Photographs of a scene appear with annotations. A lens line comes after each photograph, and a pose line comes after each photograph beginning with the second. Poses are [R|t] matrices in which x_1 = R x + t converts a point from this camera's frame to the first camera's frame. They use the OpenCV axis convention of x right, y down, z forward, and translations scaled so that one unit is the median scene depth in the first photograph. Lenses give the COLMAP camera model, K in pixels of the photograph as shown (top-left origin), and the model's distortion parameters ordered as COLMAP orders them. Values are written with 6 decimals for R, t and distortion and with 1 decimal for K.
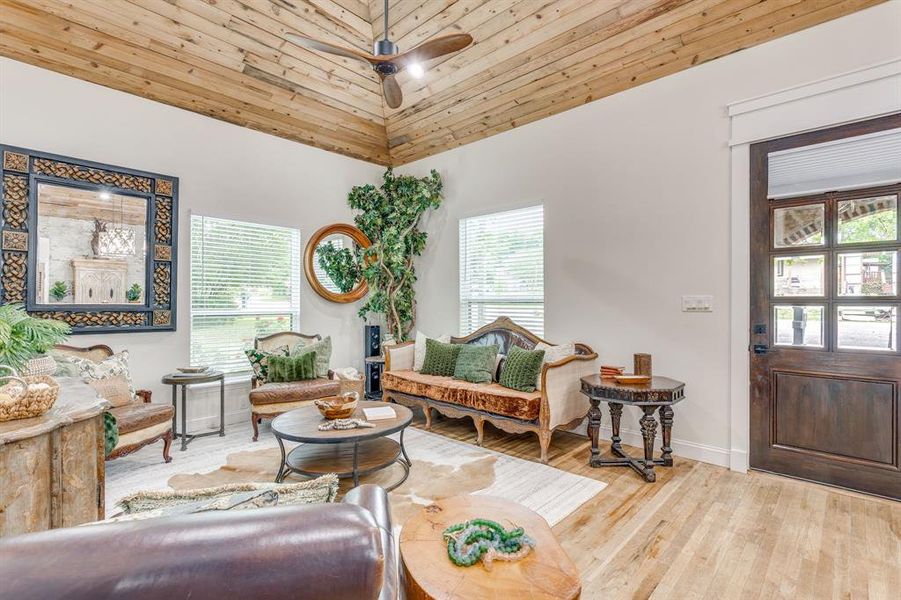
lens RADIAL K [[431.1, 0, 446.9], [0, 431.1, 302.9], [0, 0, 1]] dist [0.006749, -0.000469]
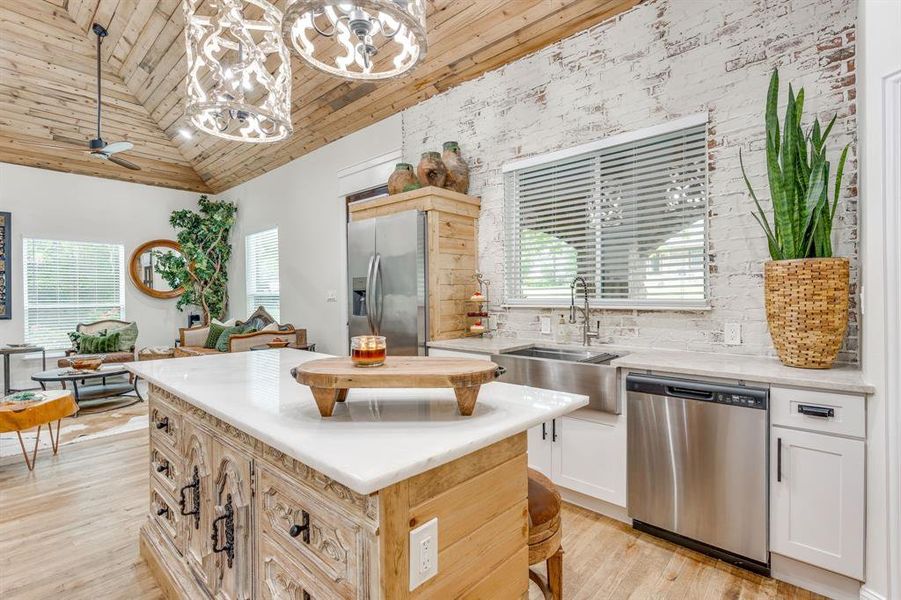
lens RADIAL K [[431.1, 0, 447.2], [0, 431.1, 299.9], [0, 0, 1]] dist [0.006749, -0.000469]
pose [[0.999801, -0.011456, 0.016326, 0.759895], [0.011341, 0.999910, 0.007169, 0.006800], [-0.016406, -0.006982, 0.999841, -0.443529]]
